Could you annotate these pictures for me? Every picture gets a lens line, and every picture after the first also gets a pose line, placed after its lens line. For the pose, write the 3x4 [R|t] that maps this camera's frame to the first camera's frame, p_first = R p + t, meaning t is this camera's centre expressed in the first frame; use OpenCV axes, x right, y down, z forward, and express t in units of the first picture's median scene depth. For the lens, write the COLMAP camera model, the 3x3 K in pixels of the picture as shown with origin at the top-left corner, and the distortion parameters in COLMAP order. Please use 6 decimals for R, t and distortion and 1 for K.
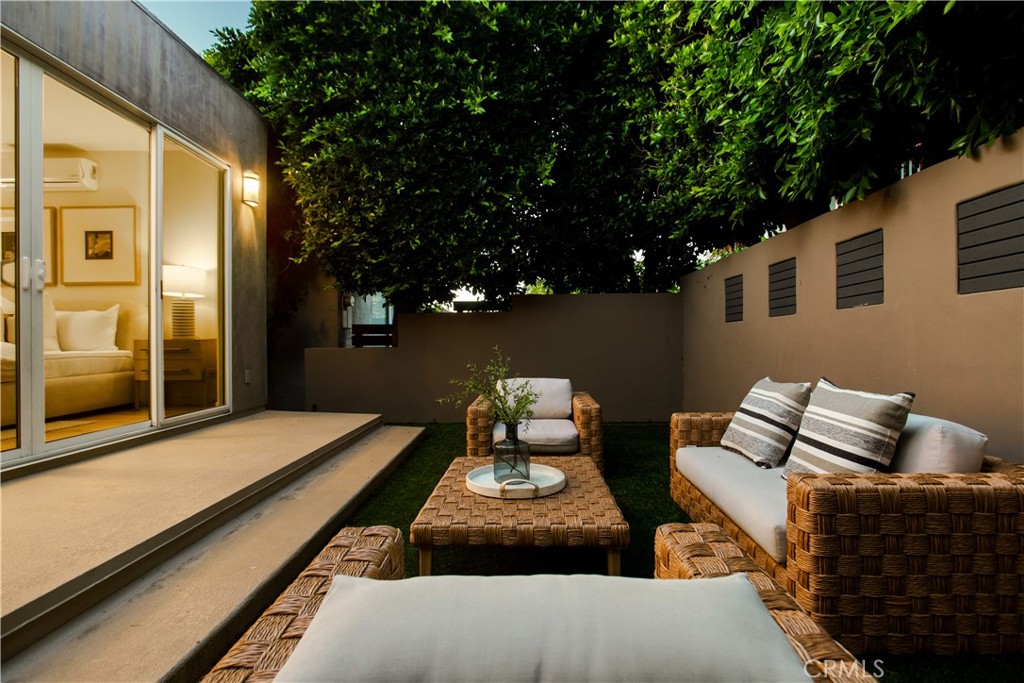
lens RADIAL K [[495.4, 0, 512.0], [0, 495.4, 341.5], [0, 0, 1]] dist [-0.047190, 0.015416]
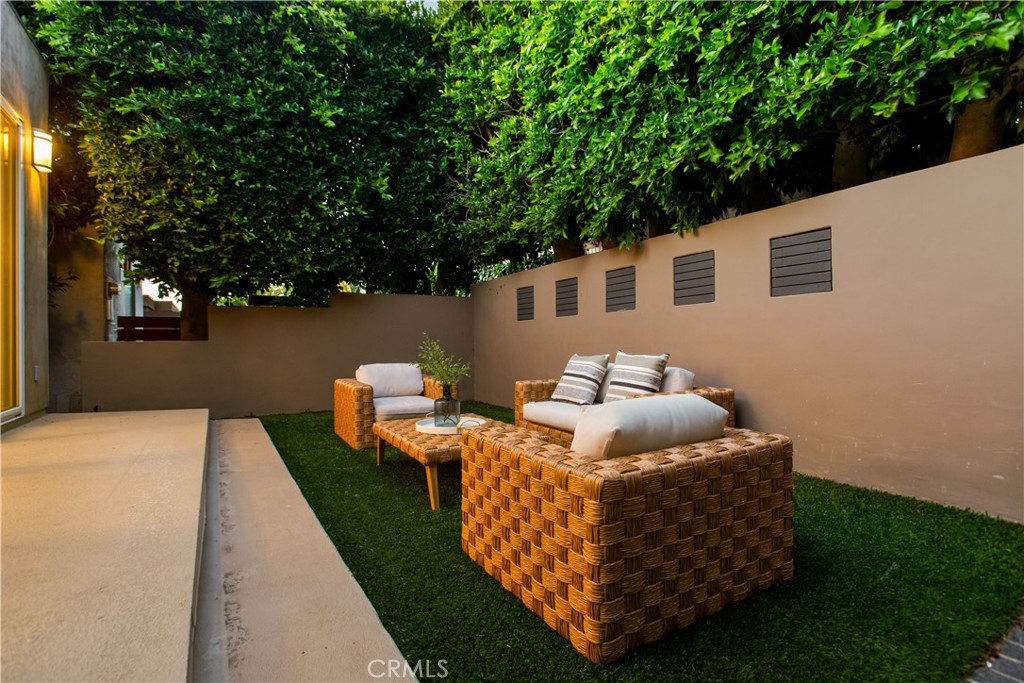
lens RADIAL K [[495.4, 0, 512.0], [0, 495.4, 341.5], [0, 0, 1]] dist [-0.047190, 0.015416]
pose [[0.847202, -0.000848, 0.531270, -0.286293], [0.002421, 0.999995, -0.002264, 0.020838], [-0.531265, 0.003204, 0.847200, -0.137512]]
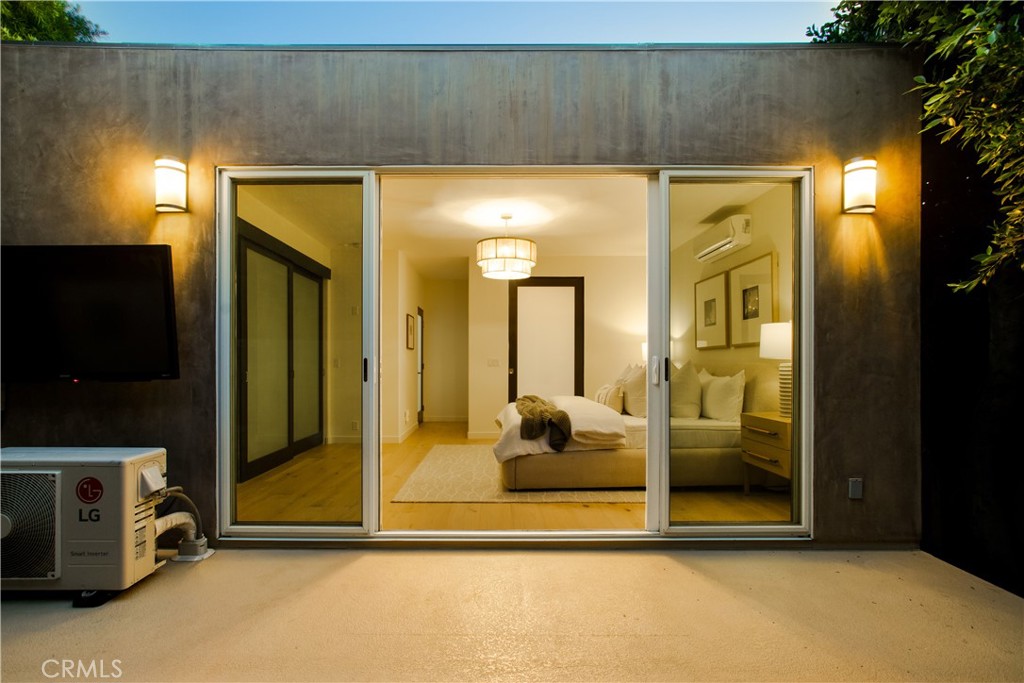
lens RADIAL K [[478.9, 0, 509.9], [0, 478.9, 361.5], [0, 0, 1]] dist [0.000970, 0.000205]
pose [[0.026946, 0.001841, -0.999635, 0.061408], [0.006064, 0.999980, 0.002005, -0.095077], [0.999618, -0.006116, 0.026935, 0.538174]]
